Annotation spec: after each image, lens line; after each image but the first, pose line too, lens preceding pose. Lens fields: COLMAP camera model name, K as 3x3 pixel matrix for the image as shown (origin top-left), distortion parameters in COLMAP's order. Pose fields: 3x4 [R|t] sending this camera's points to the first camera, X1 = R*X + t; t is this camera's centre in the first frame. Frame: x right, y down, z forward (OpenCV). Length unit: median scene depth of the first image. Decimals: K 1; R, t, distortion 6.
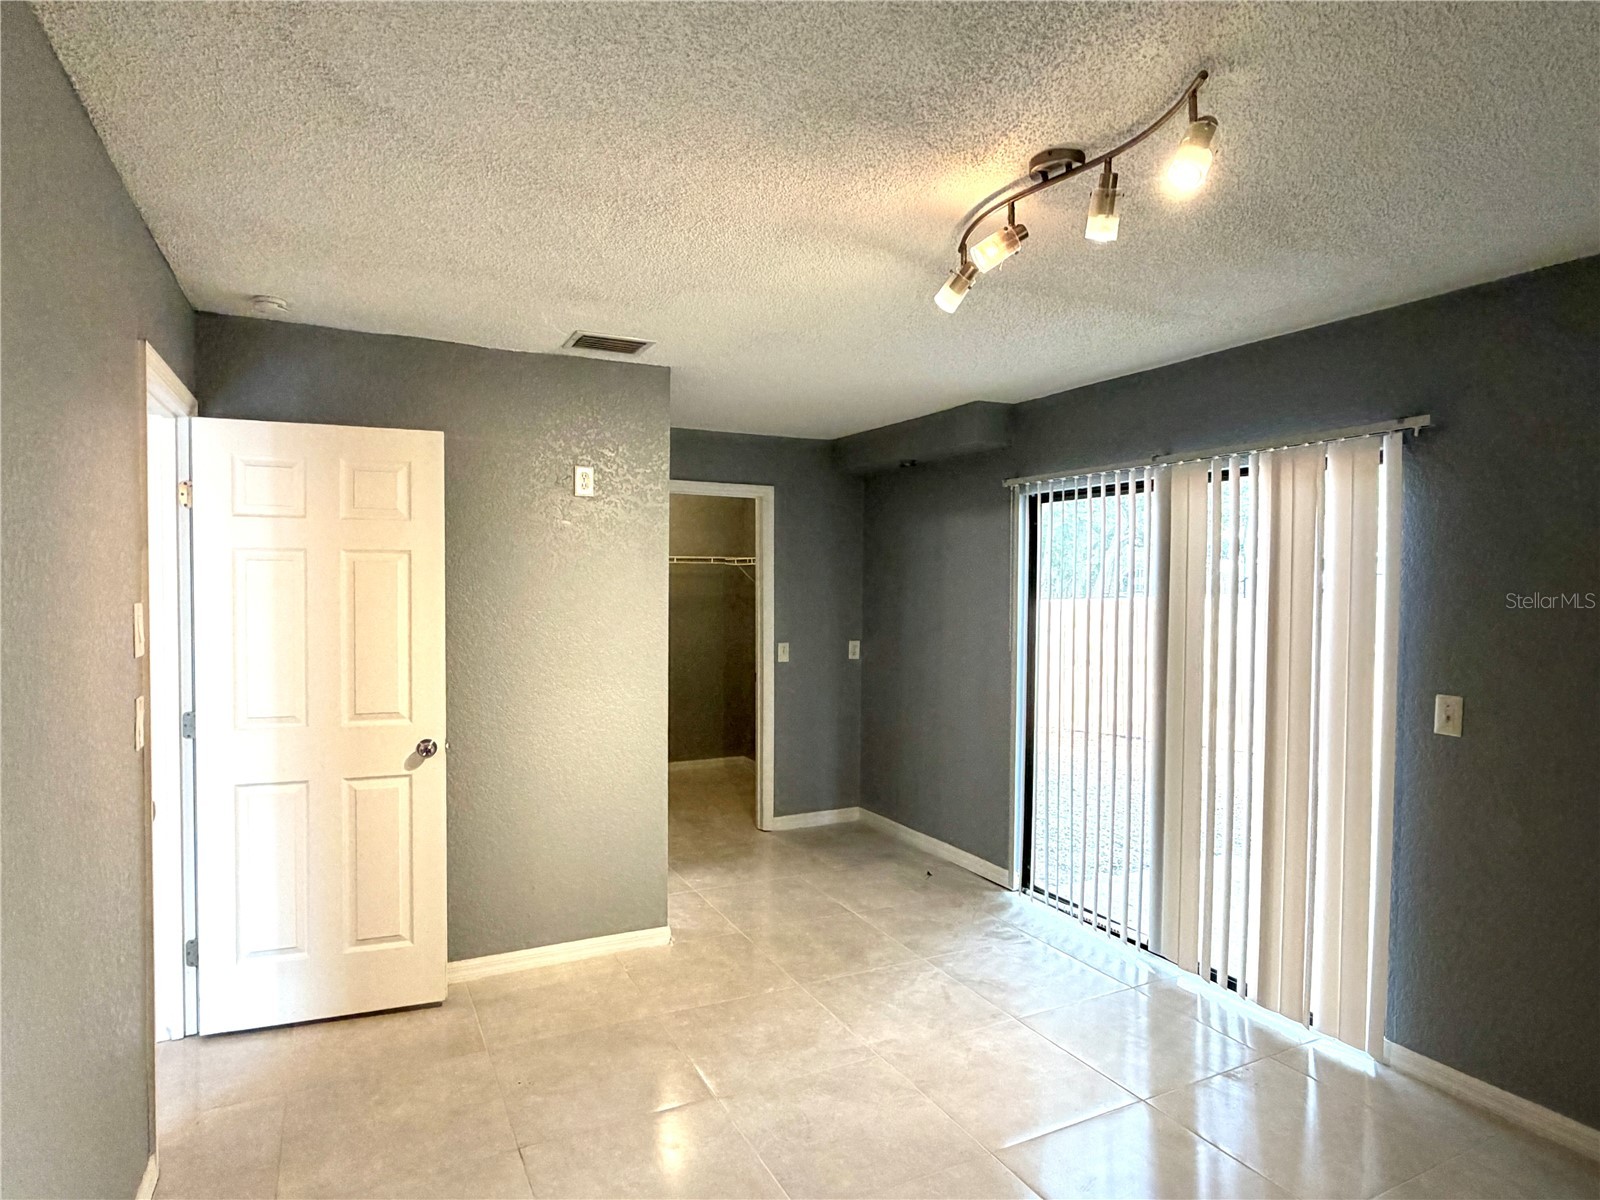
lens RADIAL K [[911.9, 0, 790.1], [0, 911.9, 605.7], [0, 0, 1]] dist [-0.000691, -0.000450]
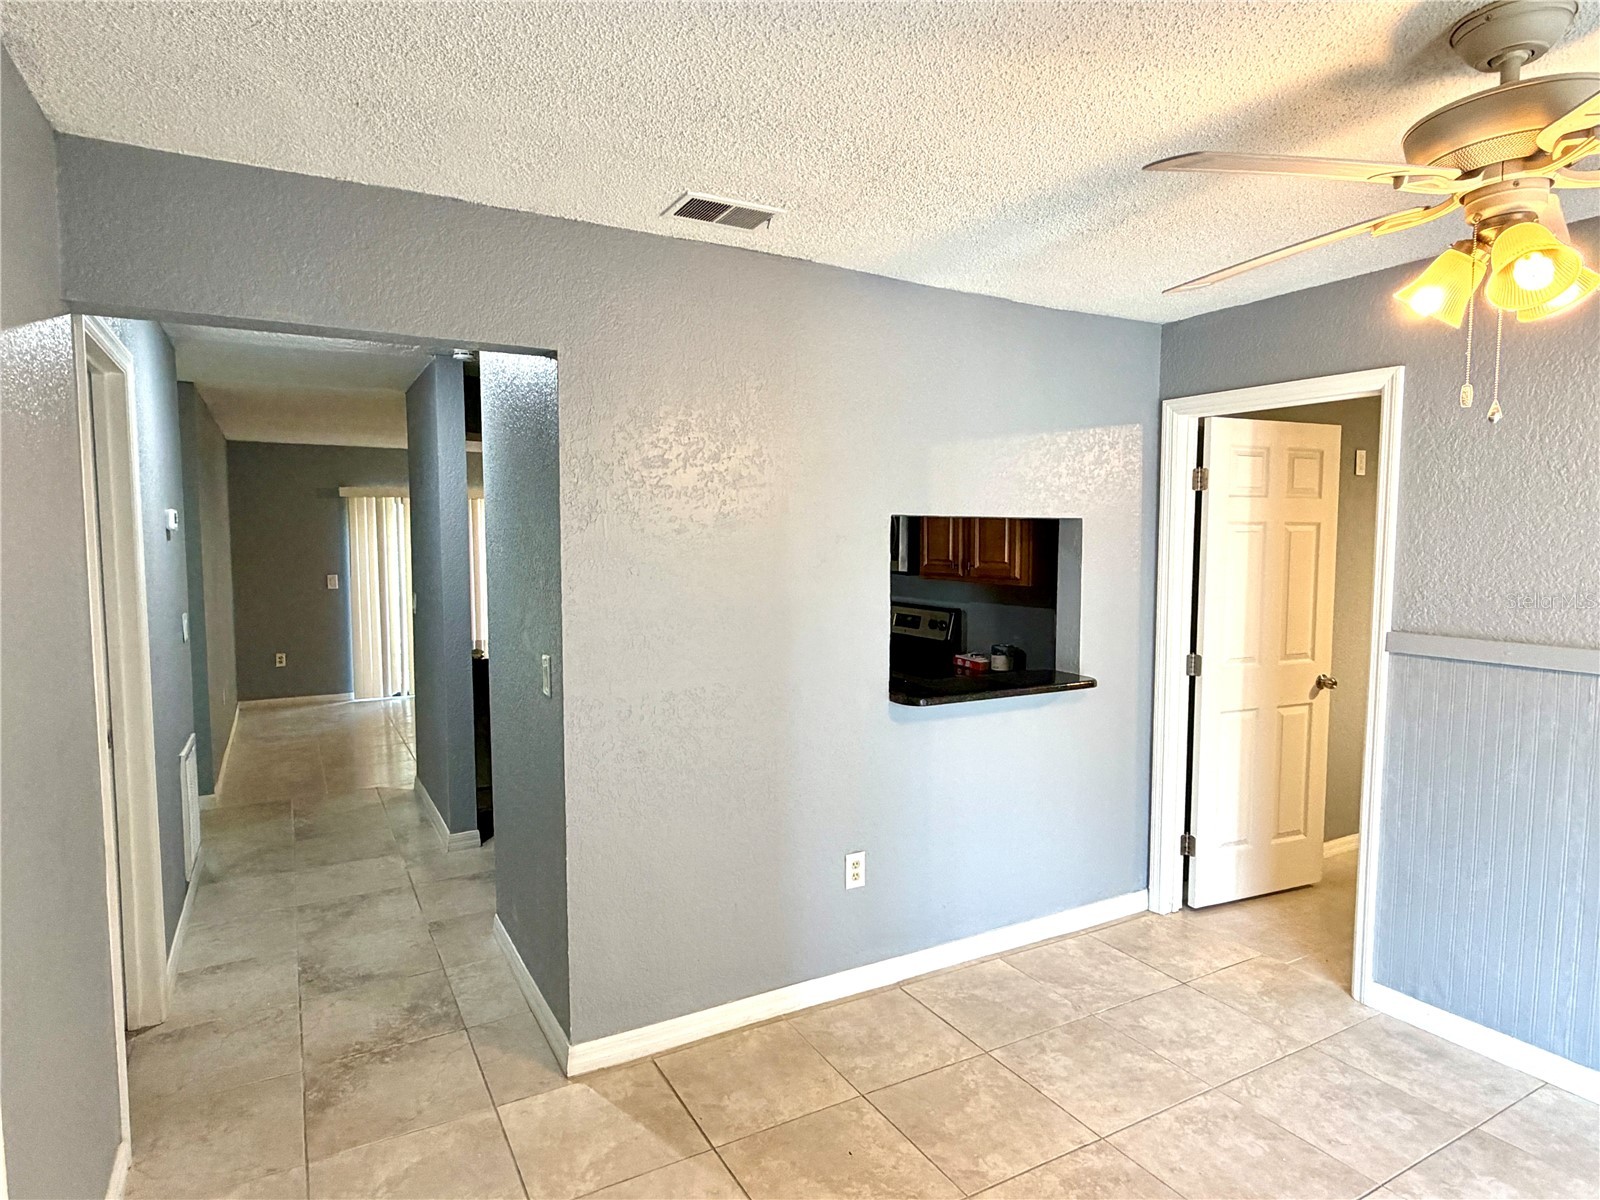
lens RADIAL K [[911.9, 0, 792.7], [0, 911.9, 596.9], [0, 0, 1]] dist [-0.000691, -0.000450]
pose [[0.998153, -0.005230, 0.060525, -1.208215], [0.002175, 0.998726, 0.050421, -0.024620], [-0.060712, -0.050196, 0.996892, -0.195898]]
